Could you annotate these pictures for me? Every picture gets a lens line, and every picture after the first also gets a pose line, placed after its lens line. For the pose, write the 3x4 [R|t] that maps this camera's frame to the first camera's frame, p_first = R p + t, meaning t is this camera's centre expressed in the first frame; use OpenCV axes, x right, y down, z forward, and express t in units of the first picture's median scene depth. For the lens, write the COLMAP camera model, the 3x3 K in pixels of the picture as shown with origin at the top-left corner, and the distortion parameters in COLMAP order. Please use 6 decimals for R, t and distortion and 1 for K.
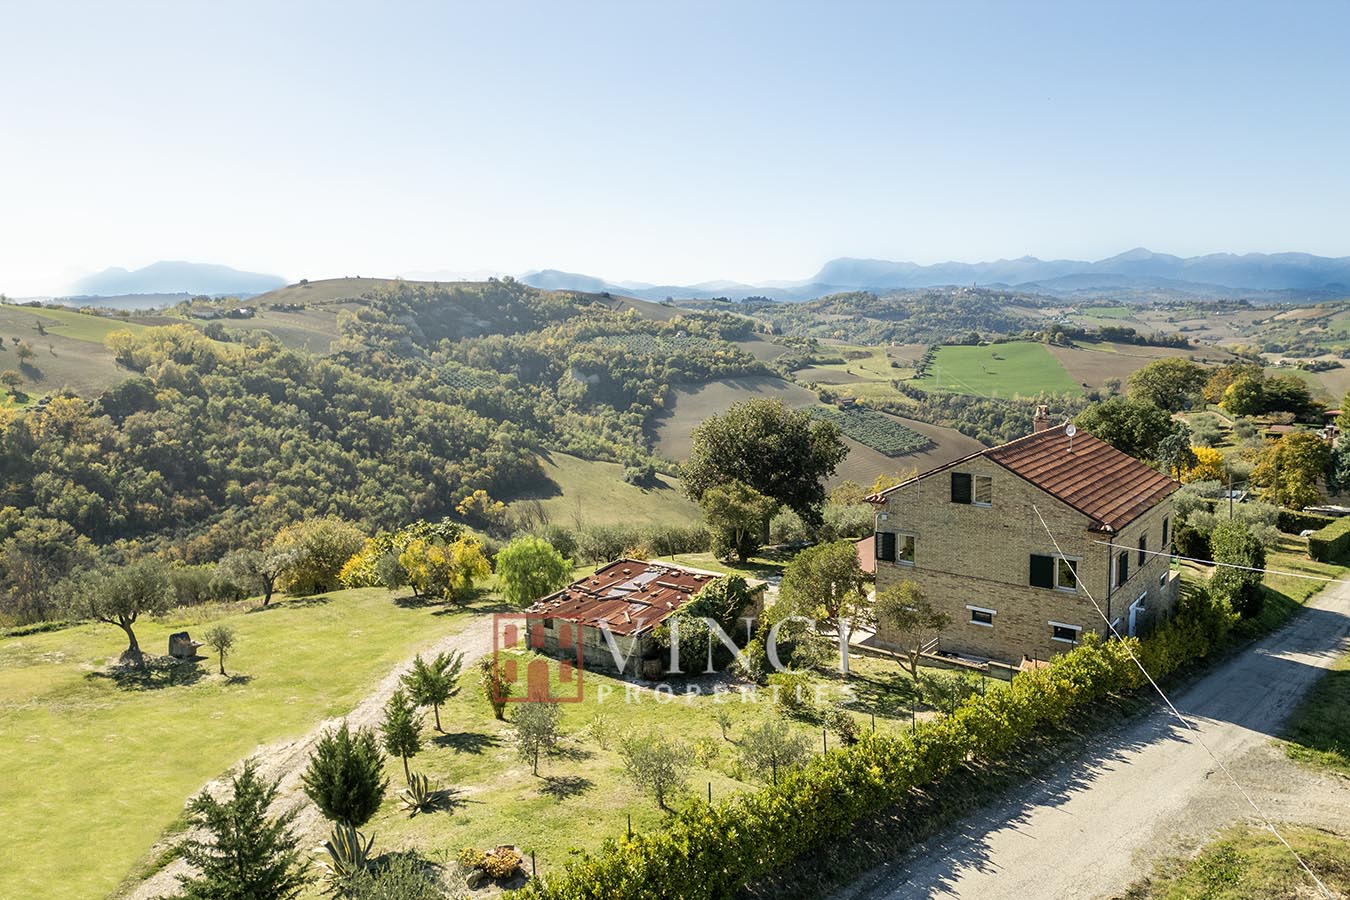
lens RADIAL K [[984.2, 0, 675.0], [0, 984.2, 450.0], [0, 0, 1]] dist [0.078766, -0.091166]
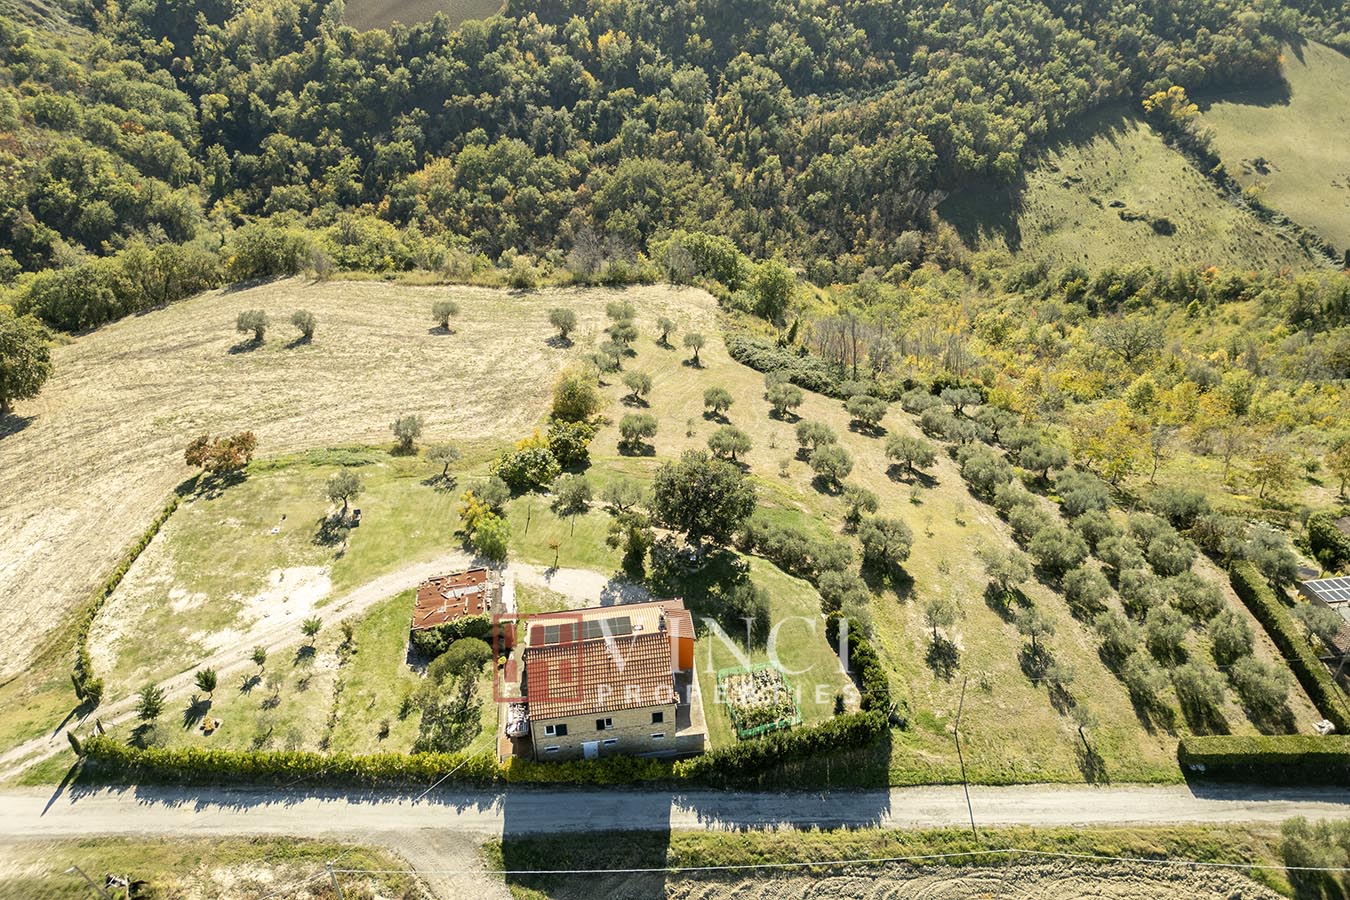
lens RADIAL K [[927.4, 0, 679.7], [0, 927.4, 387.0], [0, 0, 1]] dist [0.075132, -0.075432]
pose [[0.718856, 0.405307, -0.564777, 0.112513], [-0.116881, 0.871346, 0.476545, -0.112722], [0.685263, -0.276555, 0.673745, 0.006535]]
